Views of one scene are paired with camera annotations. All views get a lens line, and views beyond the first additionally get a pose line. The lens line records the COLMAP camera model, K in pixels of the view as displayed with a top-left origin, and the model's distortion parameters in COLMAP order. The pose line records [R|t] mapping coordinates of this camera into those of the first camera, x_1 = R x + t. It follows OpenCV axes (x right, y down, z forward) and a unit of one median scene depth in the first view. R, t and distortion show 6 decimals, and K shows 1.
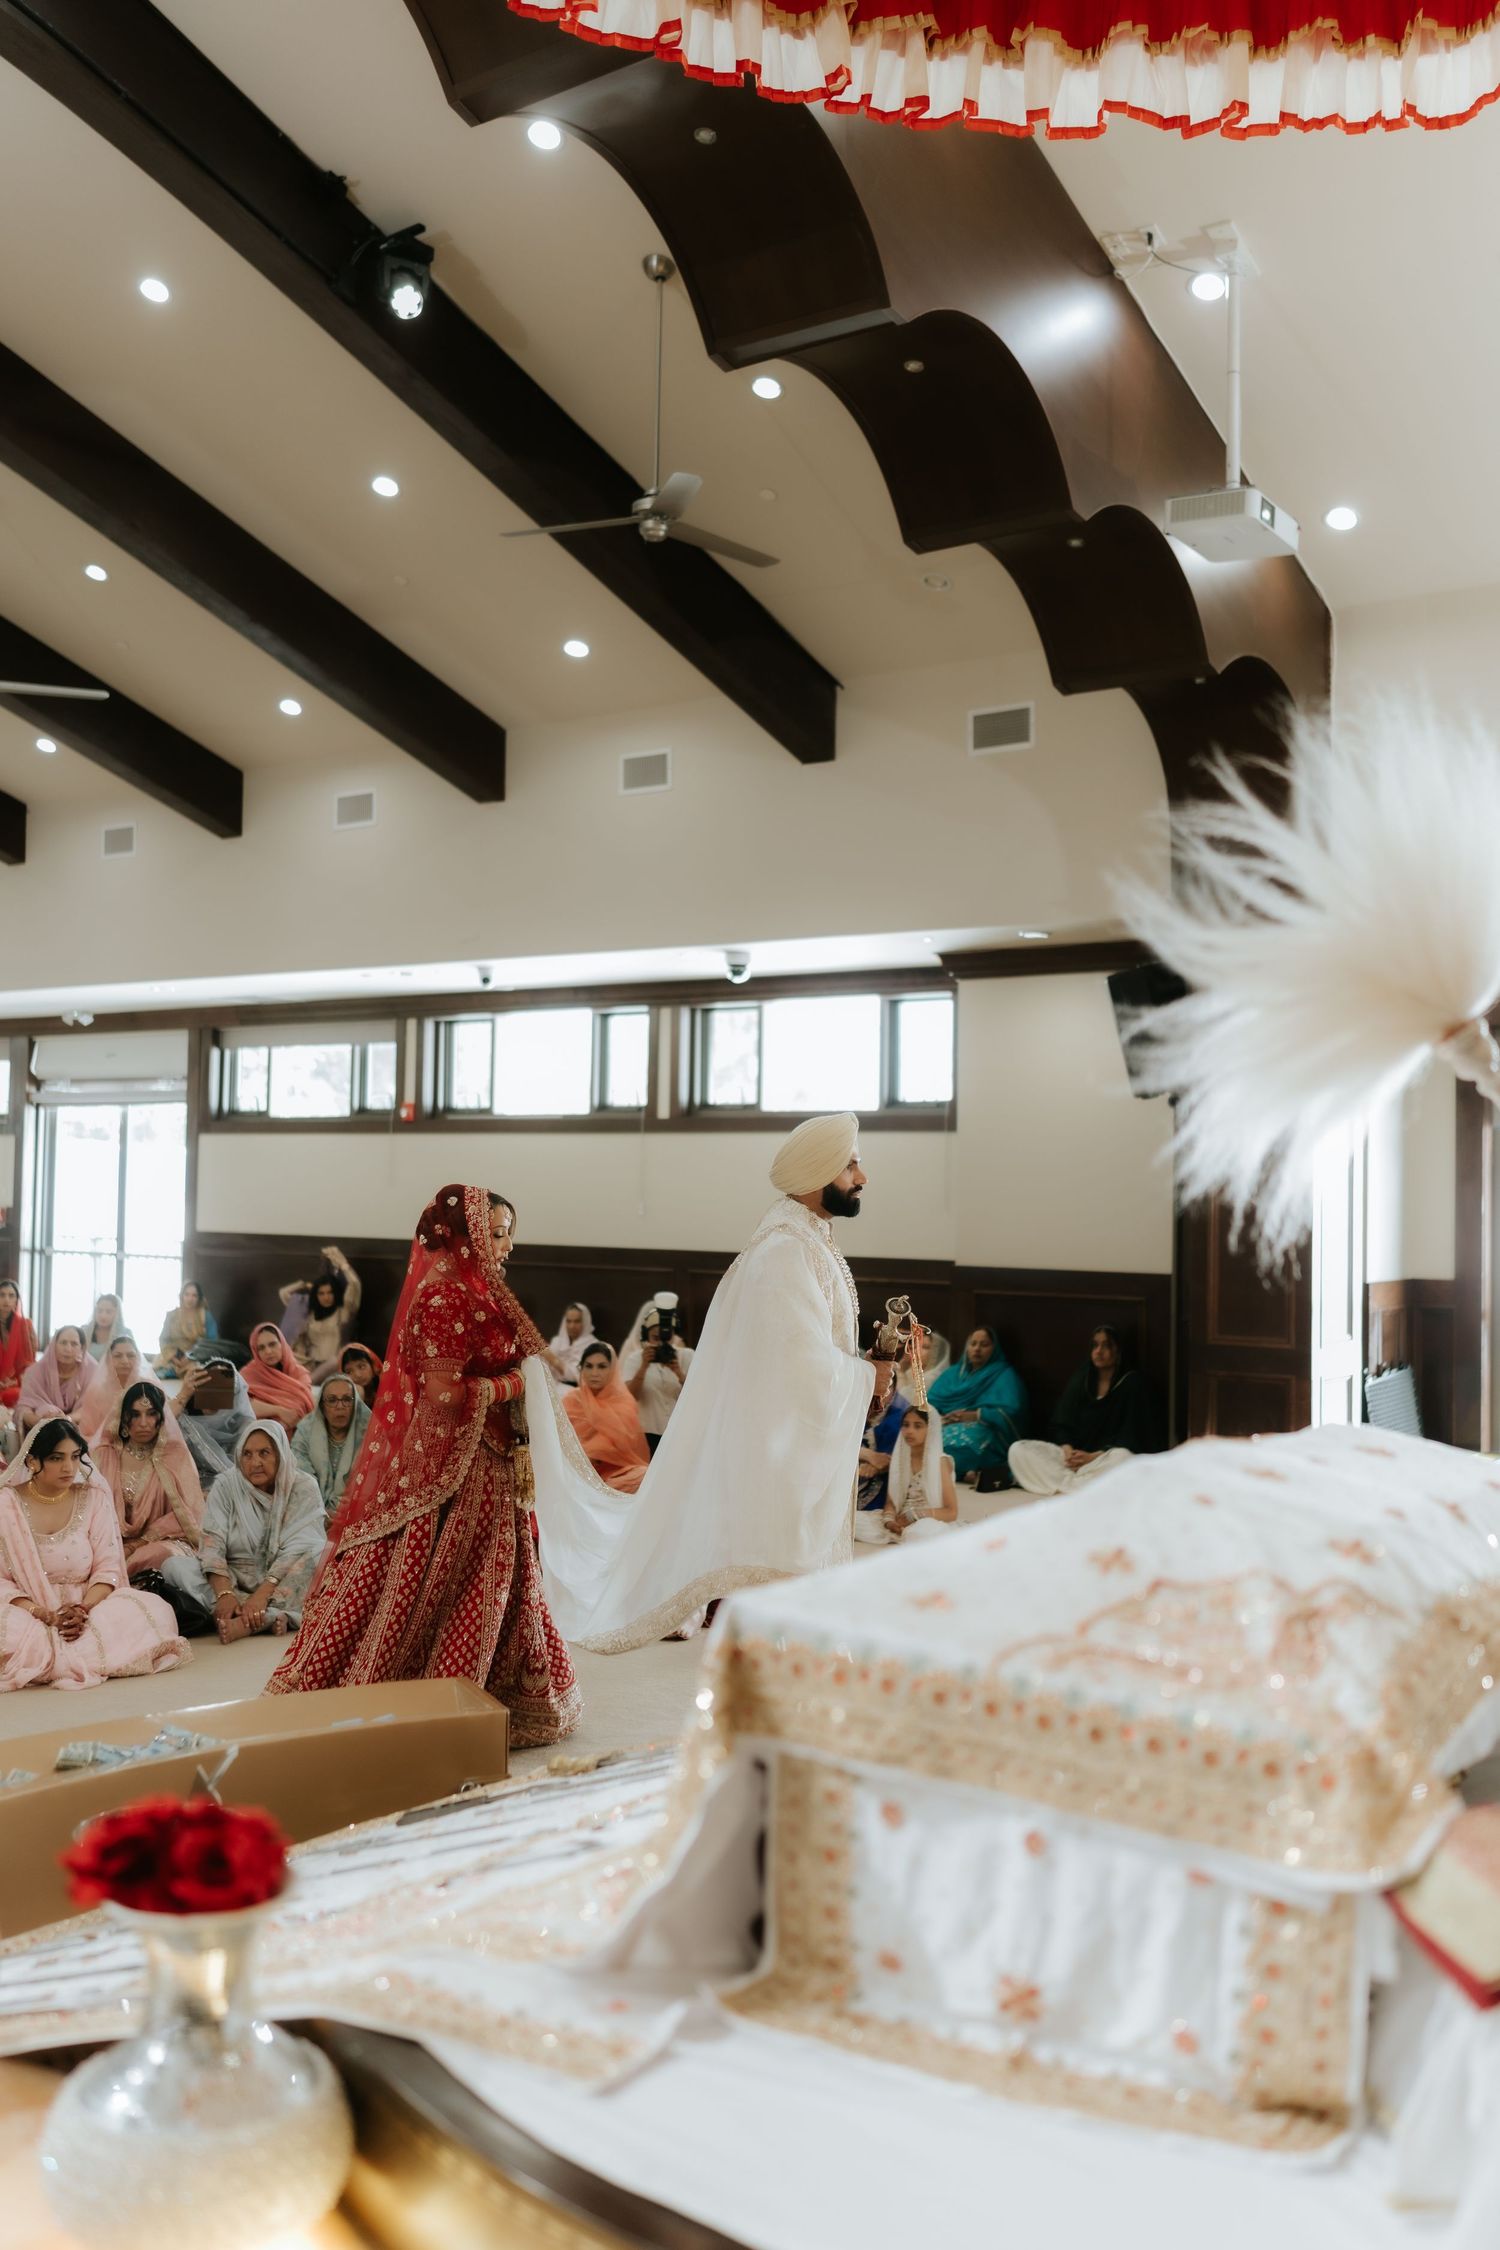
lens RADIAL K [[2063.9, 0, 728.9], [0, 2063.9, 1128.8], [0, 0, 1]] dist [-0.004554, 0.000000]
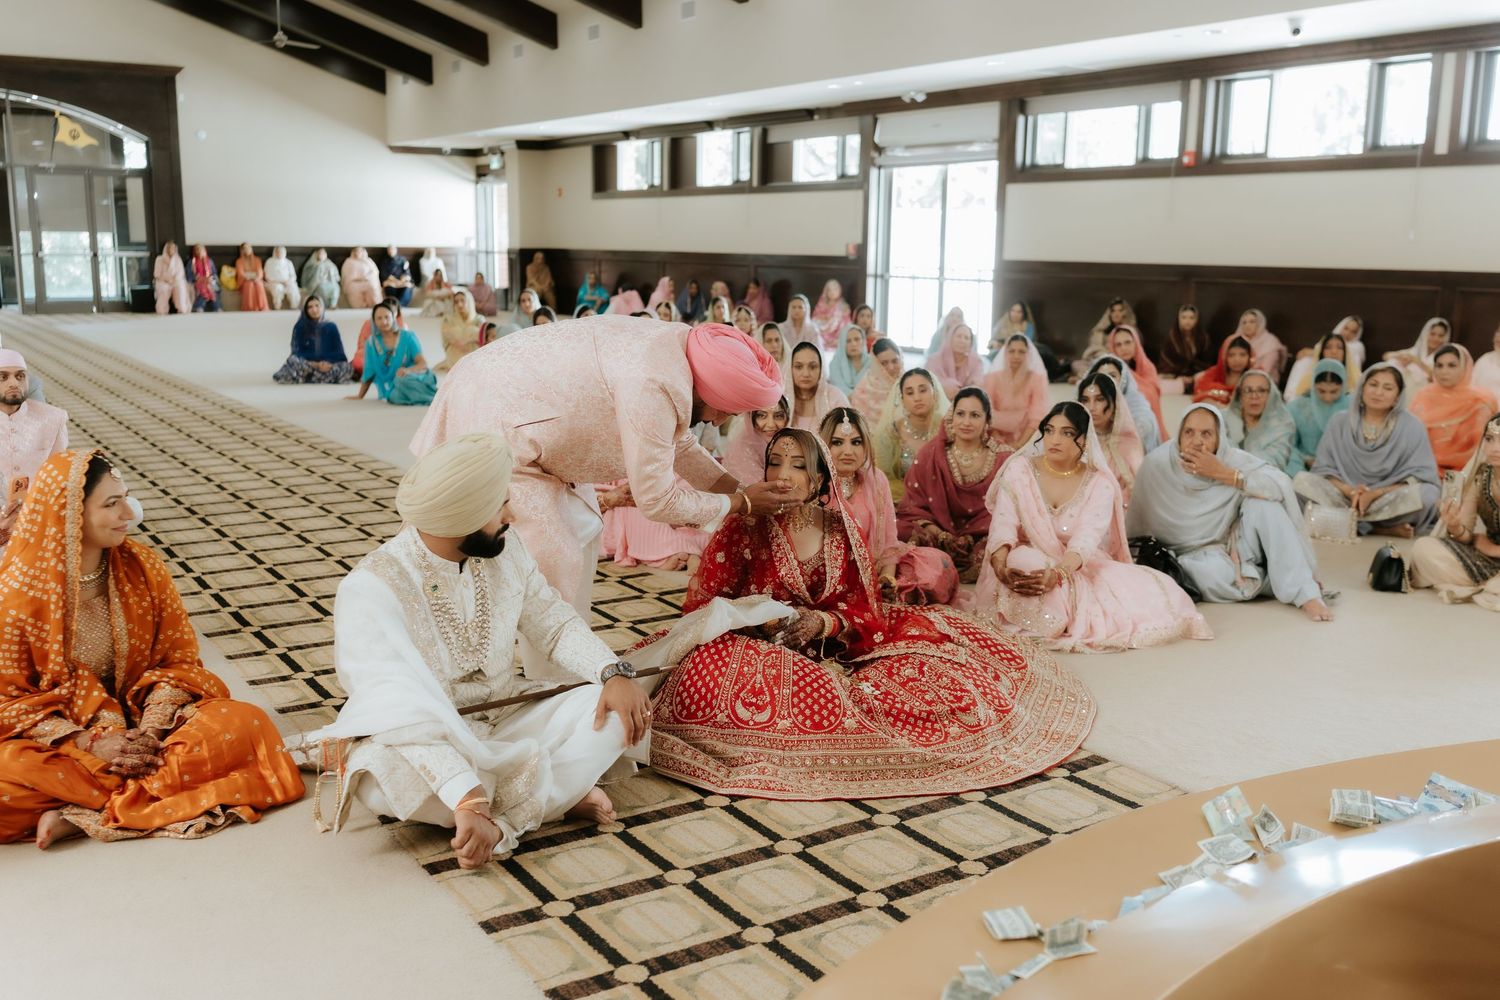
lens RADIAL K [[1375.9, 0, 746.9], [0, 1375.9, 493.9], [0, 0, 1]] dist [-0.004554, 0.000000]
pose [[0.932705, 0.060411, -0.355546, -0.107633], [0.013273, 0.979453, 0.201236, 0.020633], [0.360397, -0.192413, 0.912738, 0.137332]]
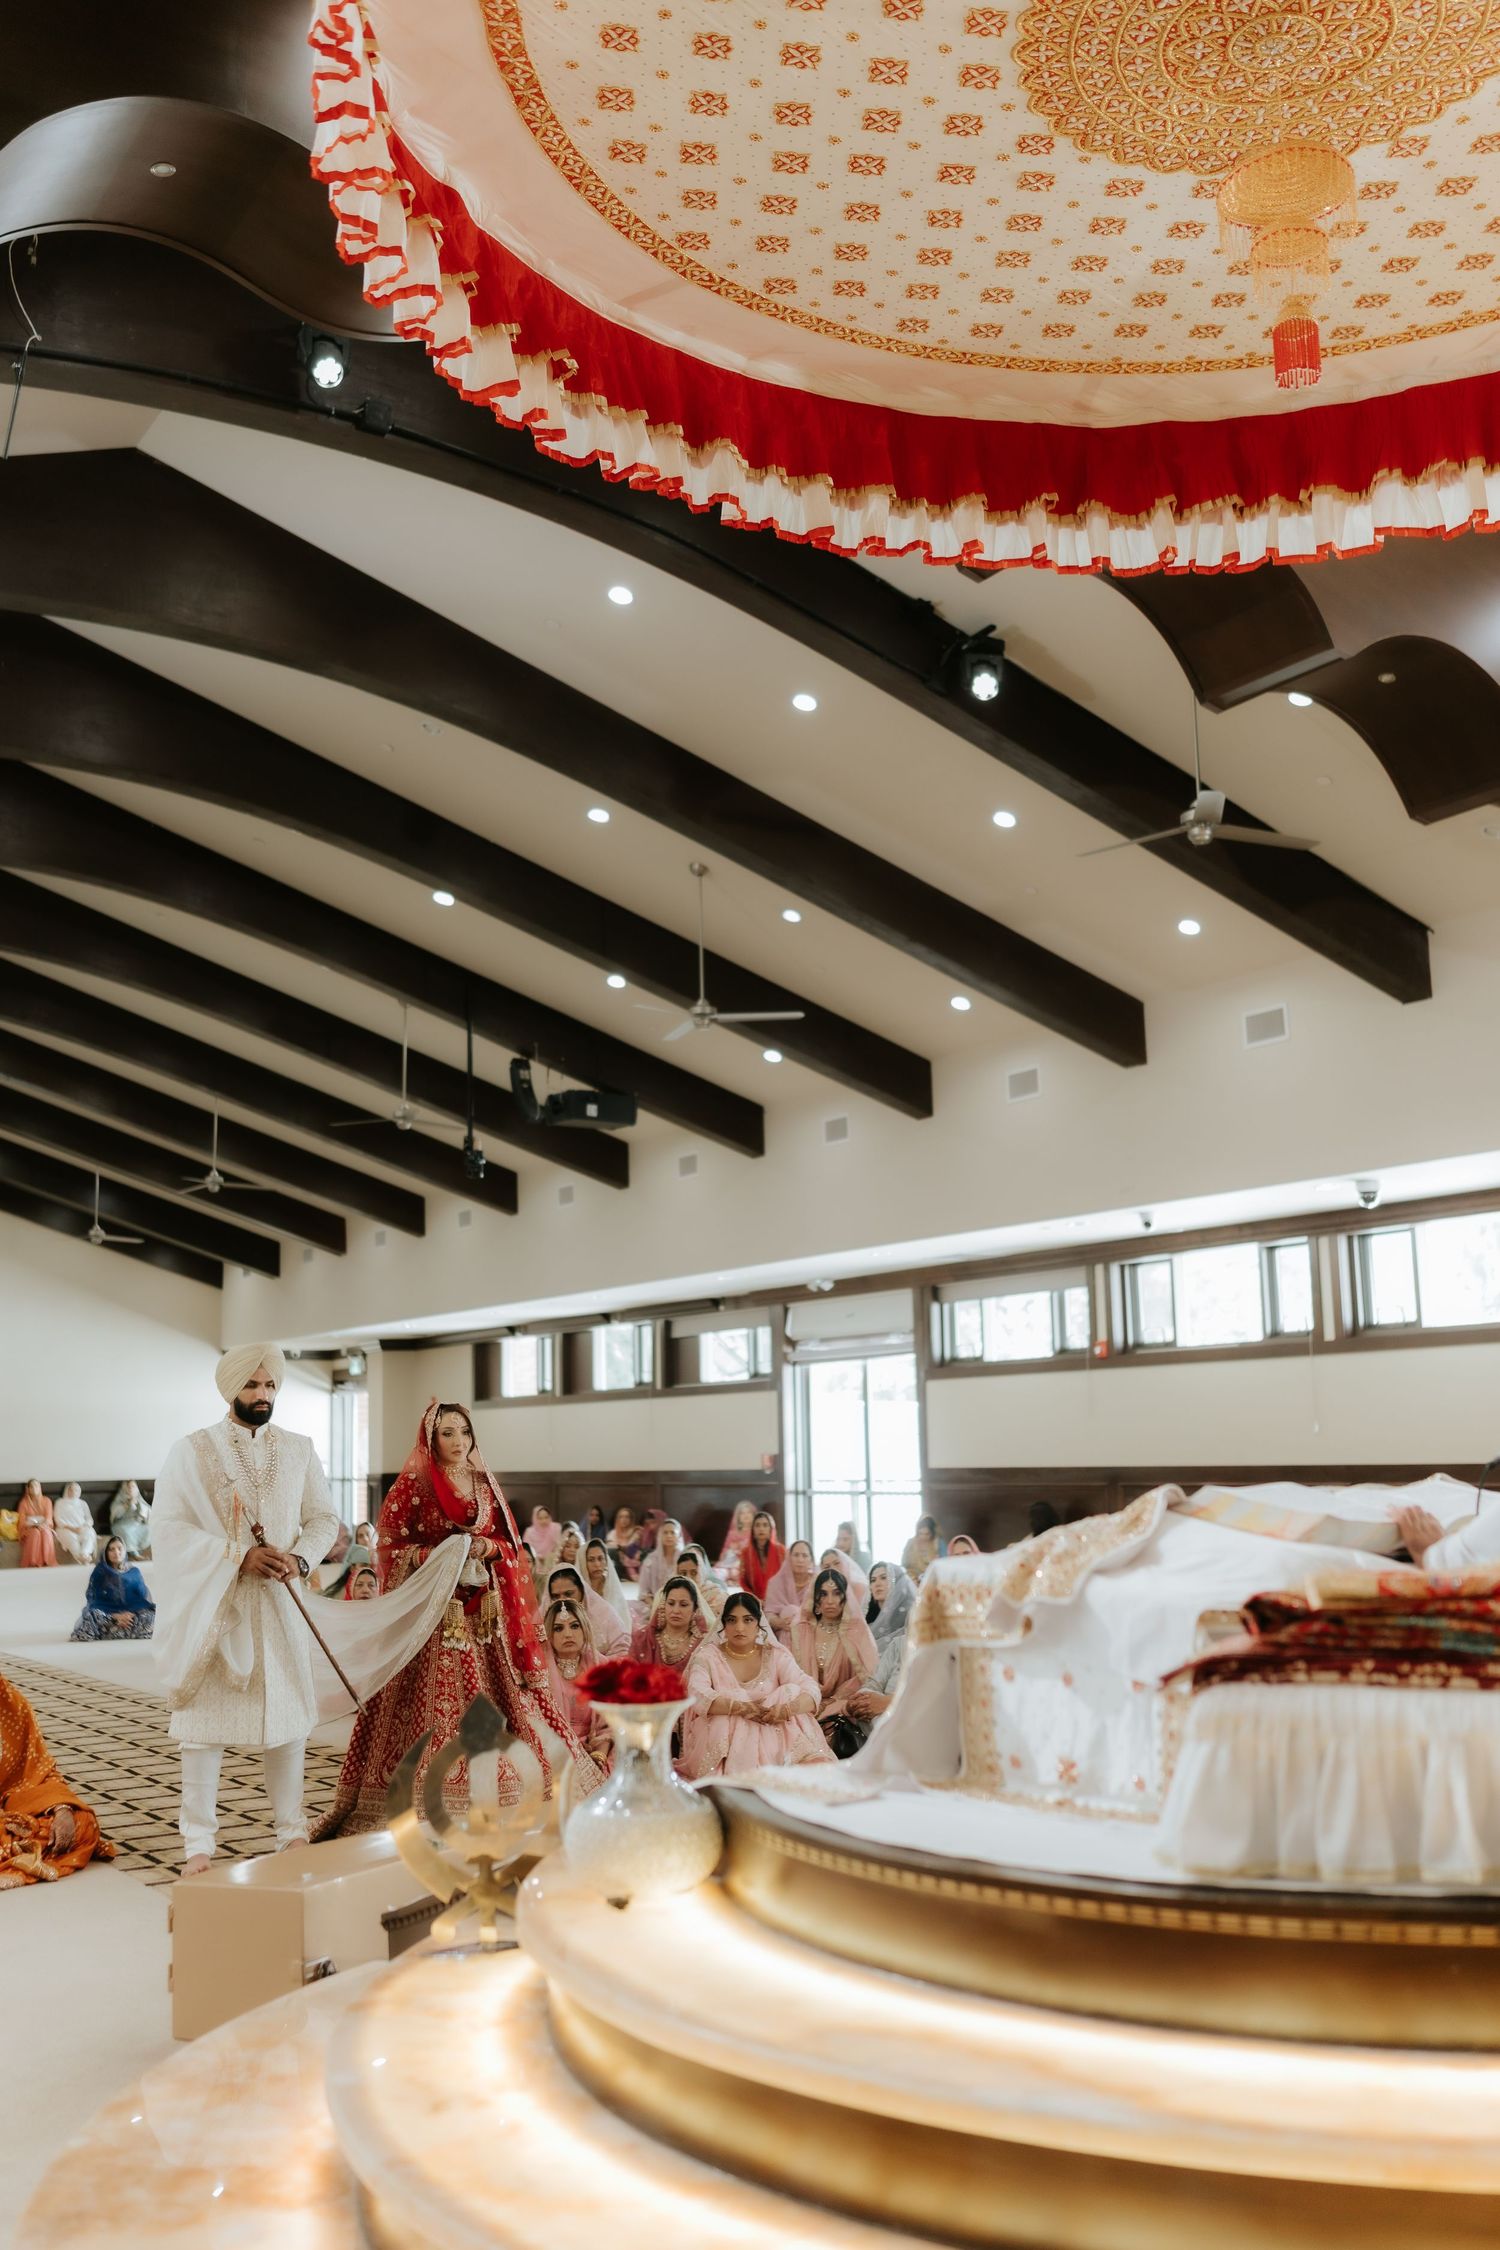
lens RADIAL K [[2063.9, 0, 731.1], [0, 2063.9, 1134.6], [0, 0, 1]] dist [-0.004554, 0.000000]
pose [[0.927330, -0.093497, -0.362376, 0.077251], [0.048939, 0.990271, -0.130264, 0.013388], [0.371030, 0.103064, 0.922884, -0.108780]]
